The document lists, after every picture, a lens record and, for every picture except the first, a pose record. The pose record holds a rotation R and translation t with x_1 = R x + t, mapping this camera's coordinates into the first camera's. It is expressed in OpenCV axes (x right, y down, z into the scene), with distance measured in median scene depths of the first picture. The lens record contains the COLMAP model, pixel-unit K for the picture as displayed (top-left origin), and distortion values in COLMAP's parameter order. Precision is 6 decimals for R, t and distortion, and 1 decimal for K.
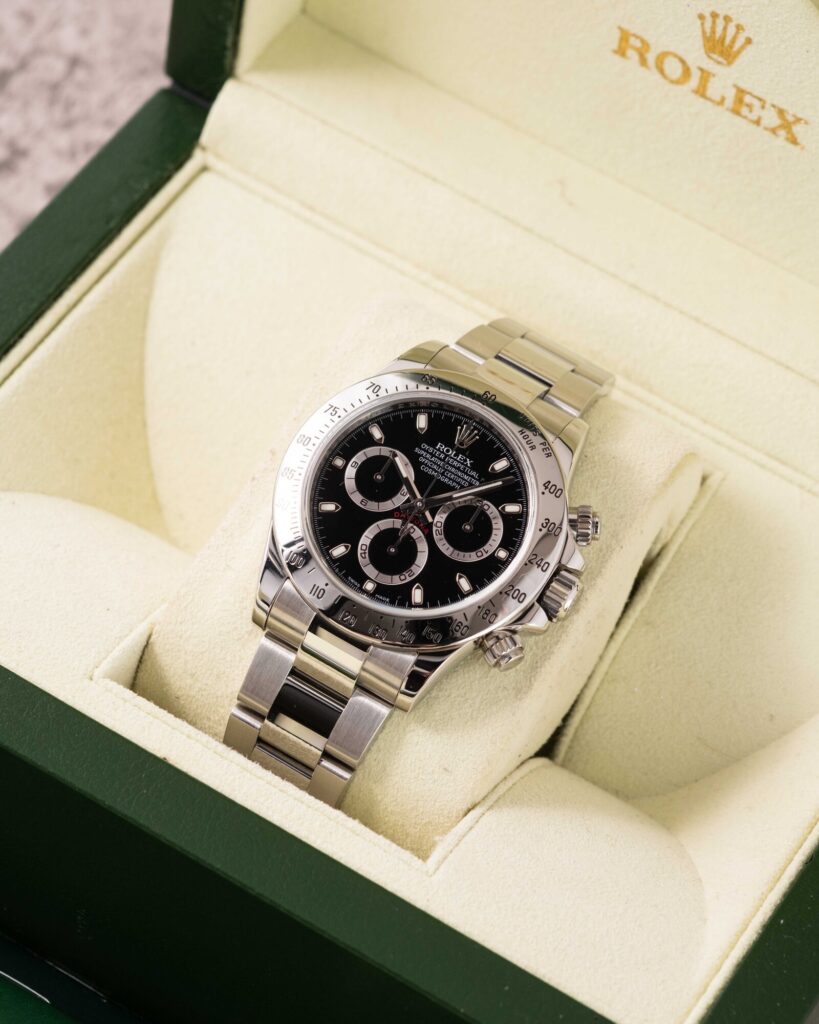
lens RADIAL K [[4240.8, 0, 409.5], [0, 4240.8, 512.0], [0, 0, 1]] dist [0.174445, -0.240854]
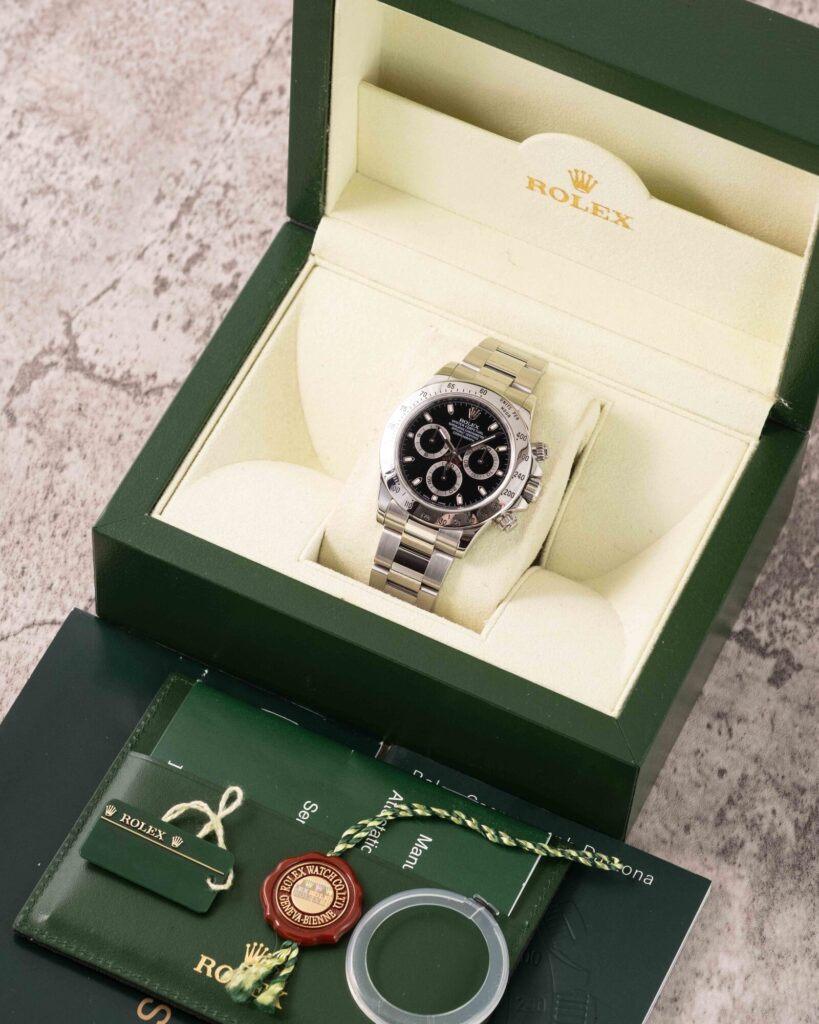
lens RADIAL K [[4240.8, 0, 409.5], [0, 4240.8, 512.0], [0, 0, 1]] dist [0.174445, -0.240854]
pose [[0.992102, -0.124366, -0.016354, 0.010074], [0.125398, 0.986573, 0.104642, -0.178862], [0.003121, -0.105866, 0.994375, -0.925935]]
